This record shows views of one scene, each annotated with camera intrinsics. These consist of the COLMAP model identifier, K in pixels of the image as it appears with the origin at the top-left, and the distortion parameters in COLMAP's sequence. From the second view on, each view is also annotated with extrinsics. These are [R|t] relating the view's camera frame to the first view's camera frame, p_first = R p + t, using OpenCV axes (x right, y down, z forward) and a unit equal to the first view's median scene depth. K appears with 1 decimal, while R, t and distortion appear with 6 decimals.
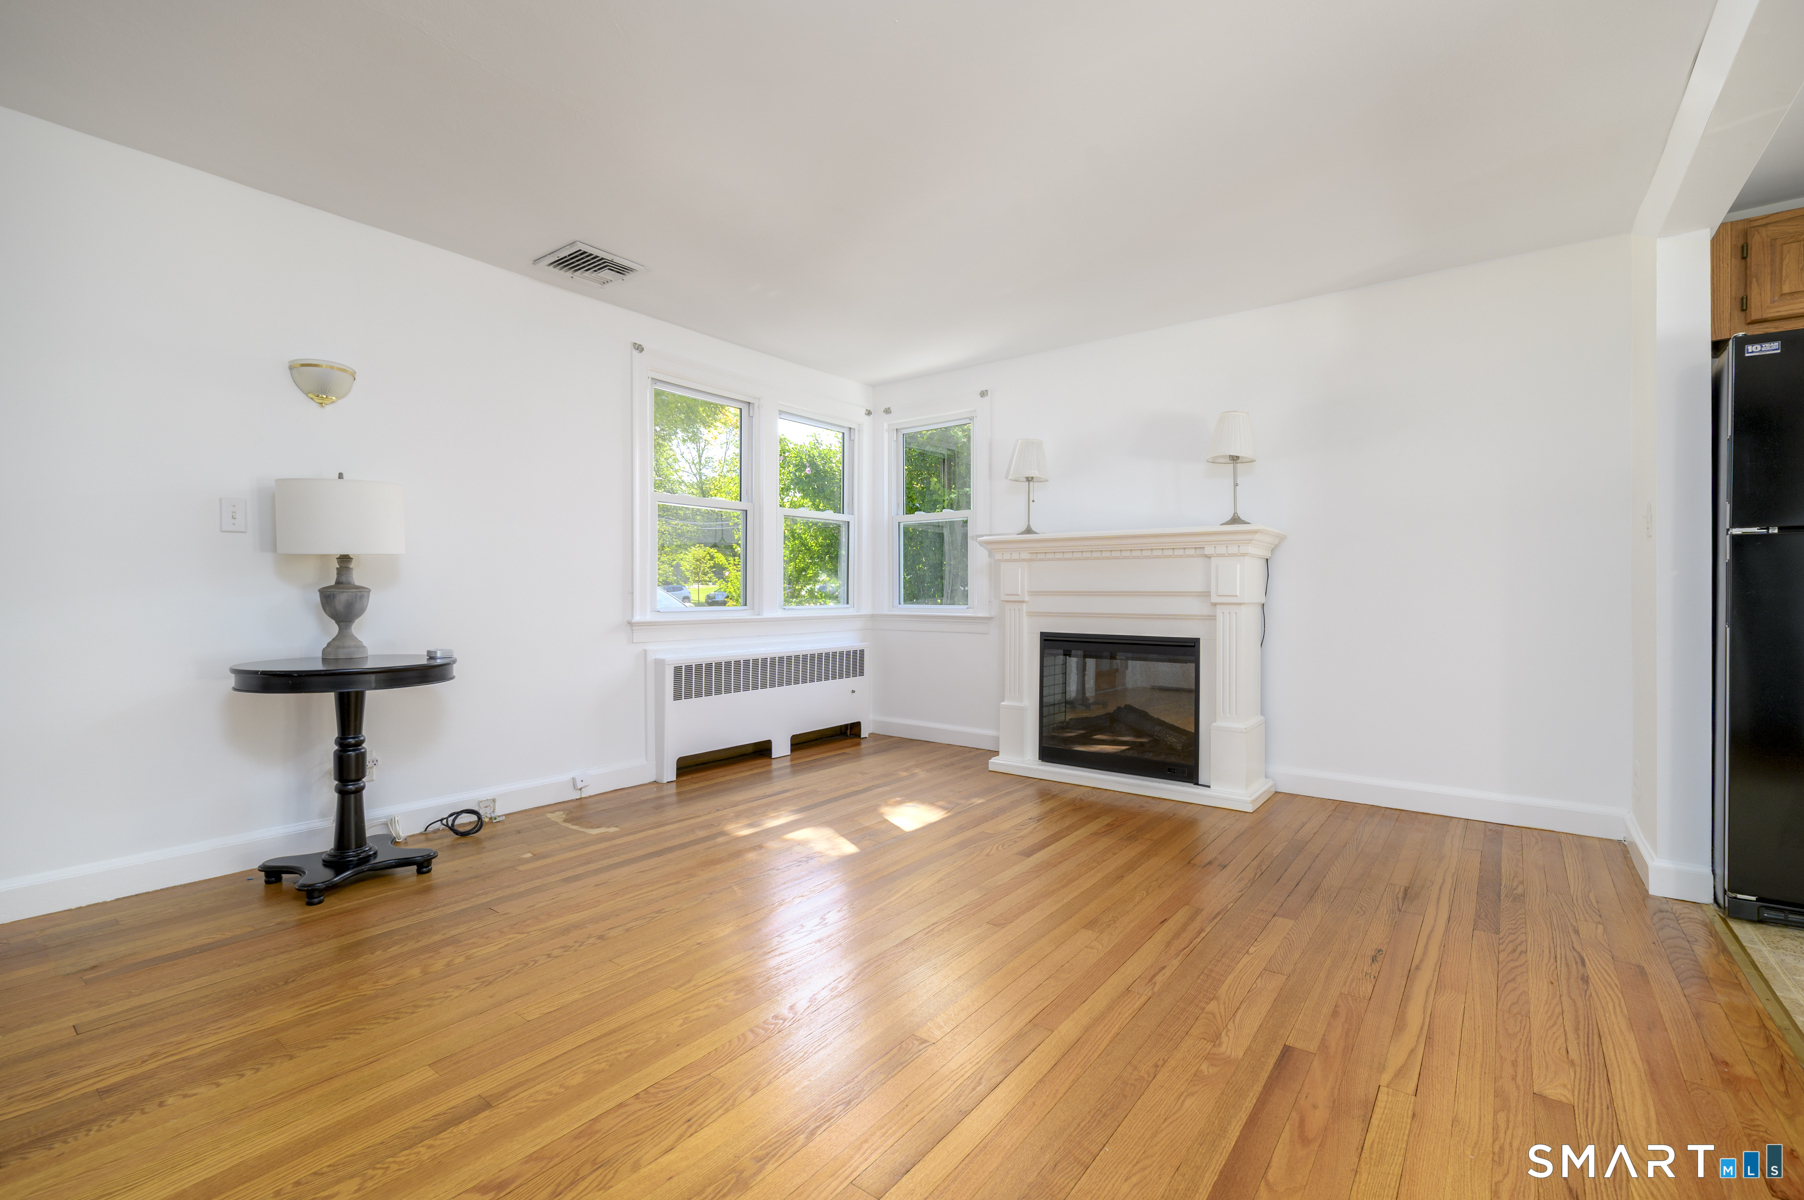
lens RADIAL K [[789.5, 0, 897.3], [0, 789.5, 596.9], [0, 0, 1]] dist [0.001203, -0.001299]
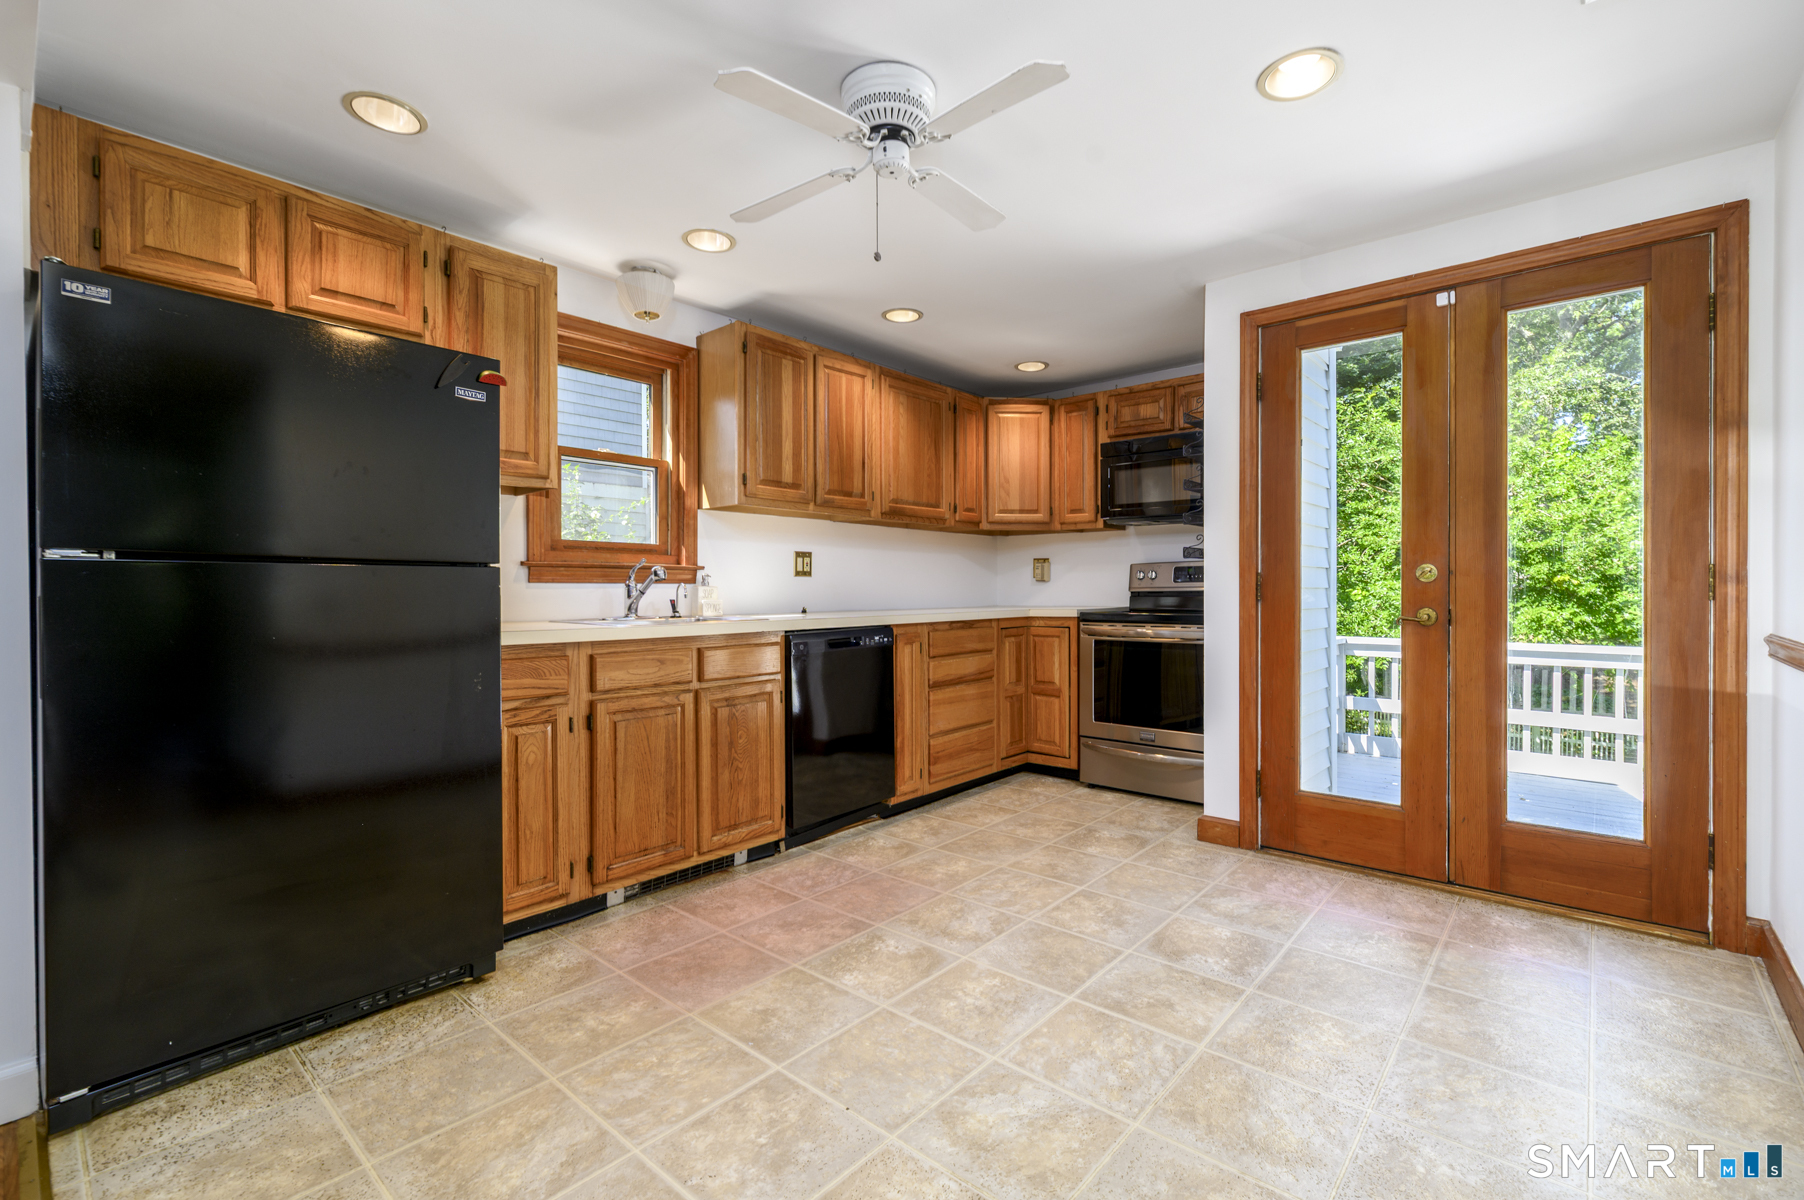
lens RADIAL K [[789.5, 0, 897.3], [0, 789.5, 596.9], [0, 0, 1]] dist [0.001203, -0.001299]
pose [[0.062420, -0.009247, 0.998007, 0.279578], [0.007591, 0.999933, 0.008790, -0.029899], [-0.998021, 0.007027, 0.062486, 0.156743]]
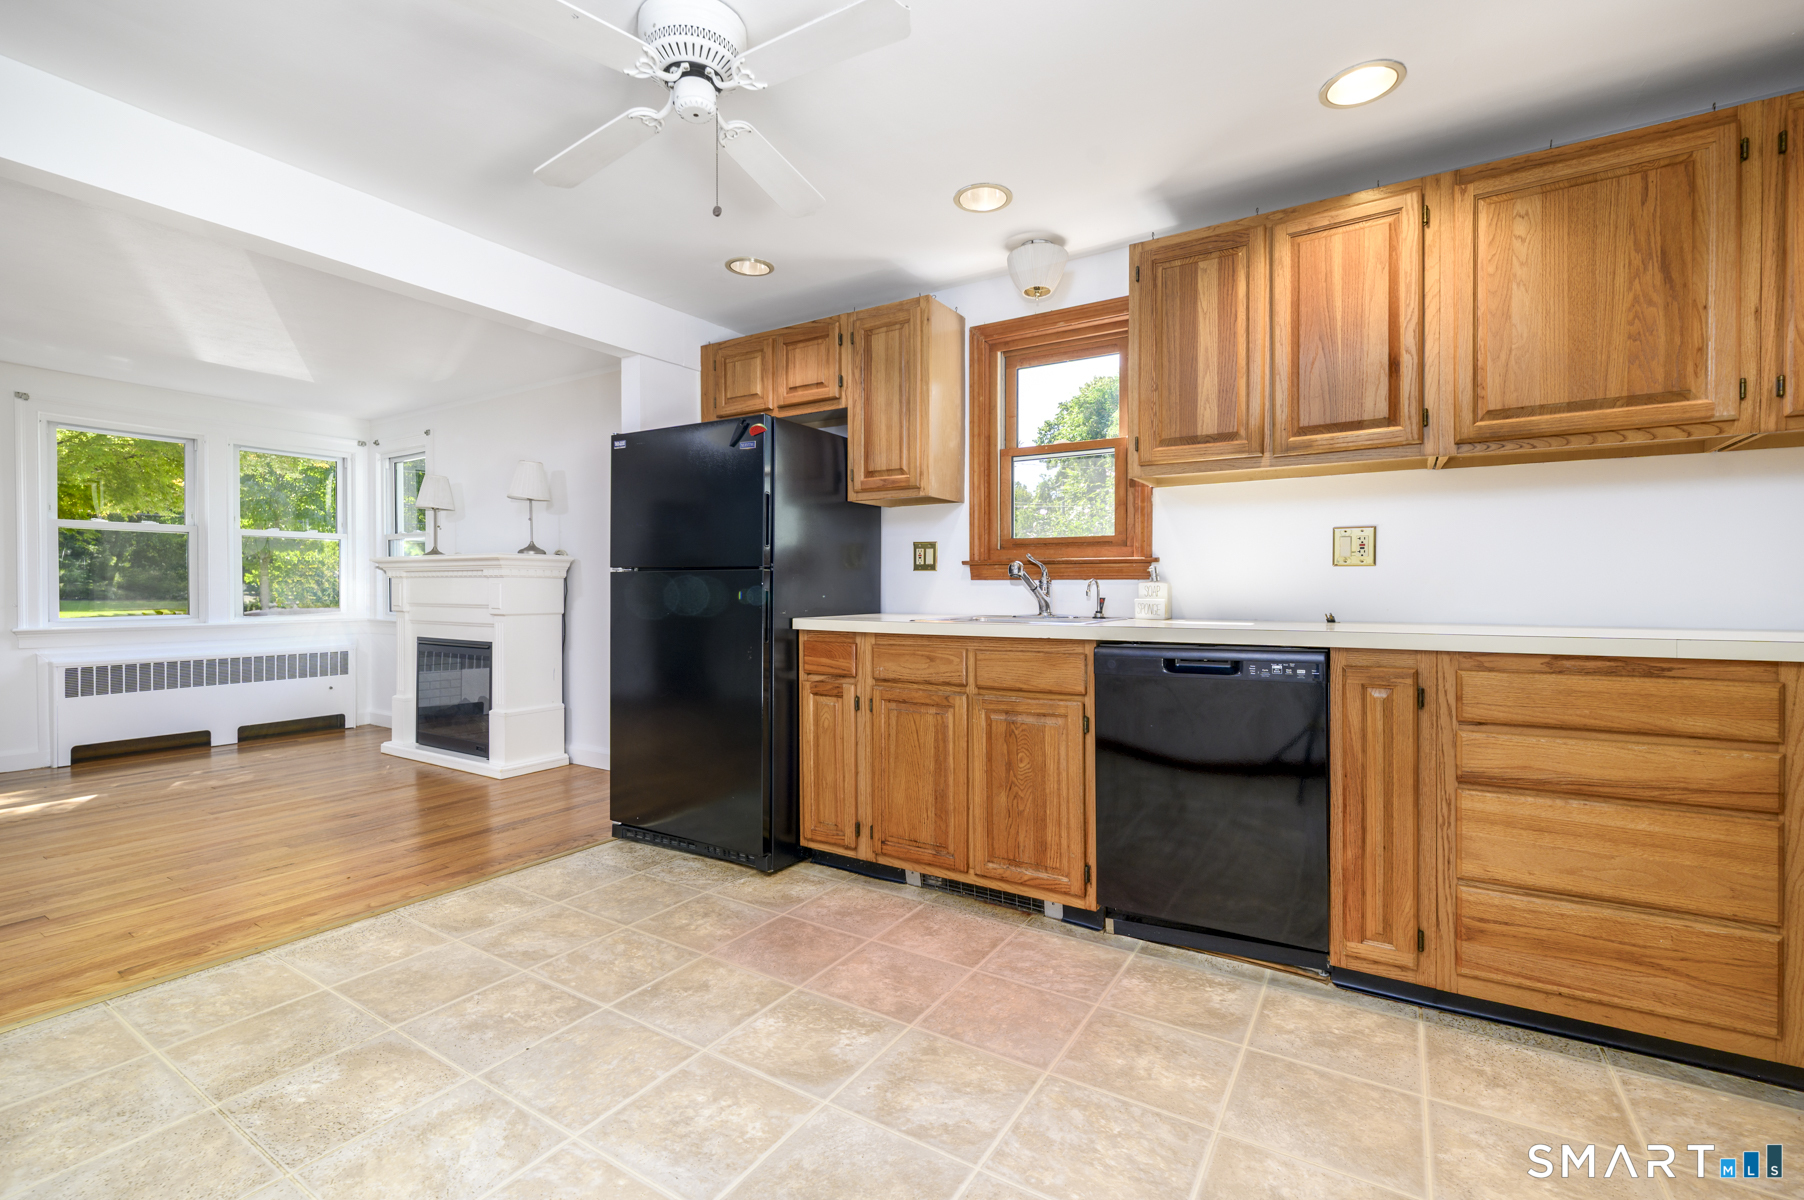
lens RADIAL K [[789.5, 0, 897.3], [0, 789.5, 596.9], [0, 0, 1]] dist [0.001203, -0.001299]
pose [[0.995508, -0.000892, 0.094672, 0.907652], [0.000408, 0.999987, 0.005126, -0.025730], [-0.094675, -0.005064, 0.995495, -0.304996]]
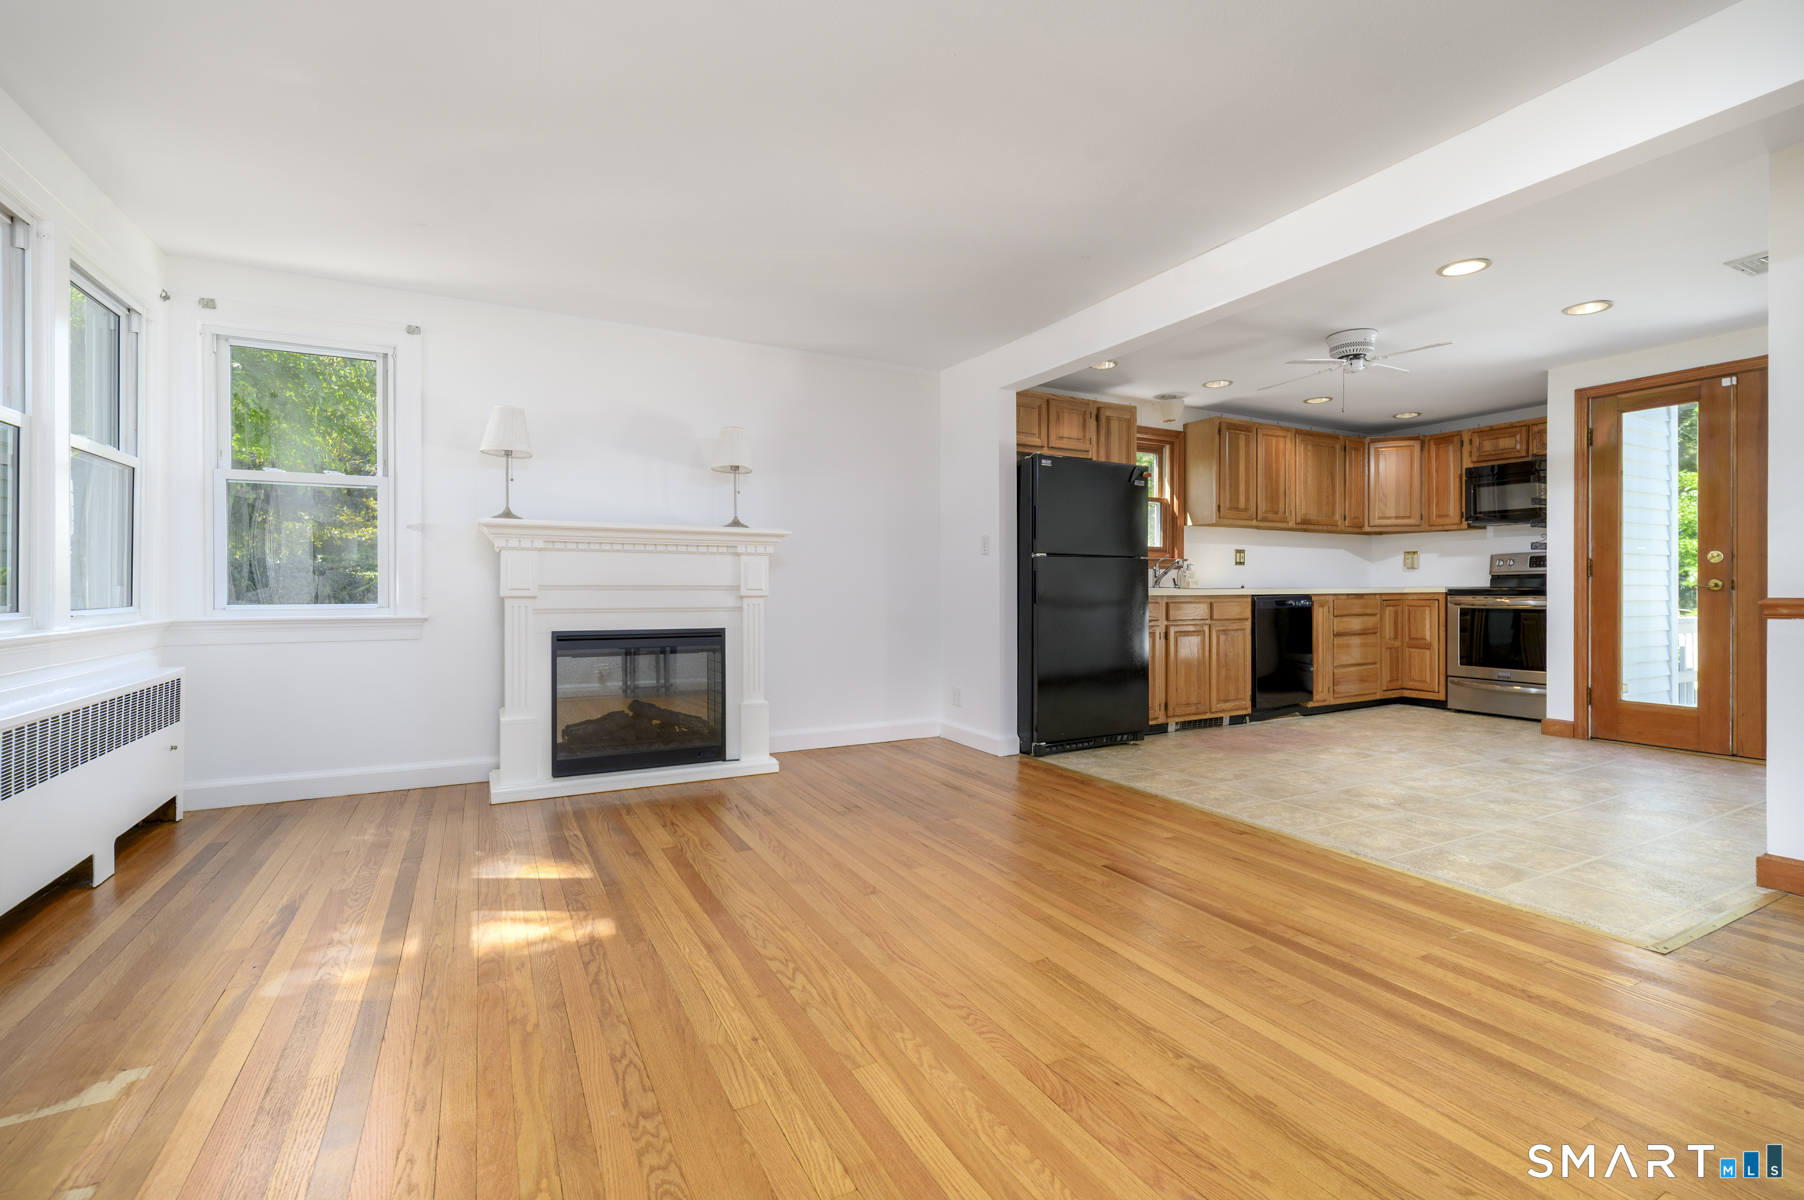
lens RADIAL K [[792.0, 0, 897.1], [0, 792.0, 591.6], [0, 0, 1]] dist [0.004268, -0.003100]
pose [[0.412897, -0.004434, 0.910767, -0.530055], [0.006014, 0.999980, 0.002142, 0.000312], [-0.910758, 0.004593, 0.412915, 0.324895]]
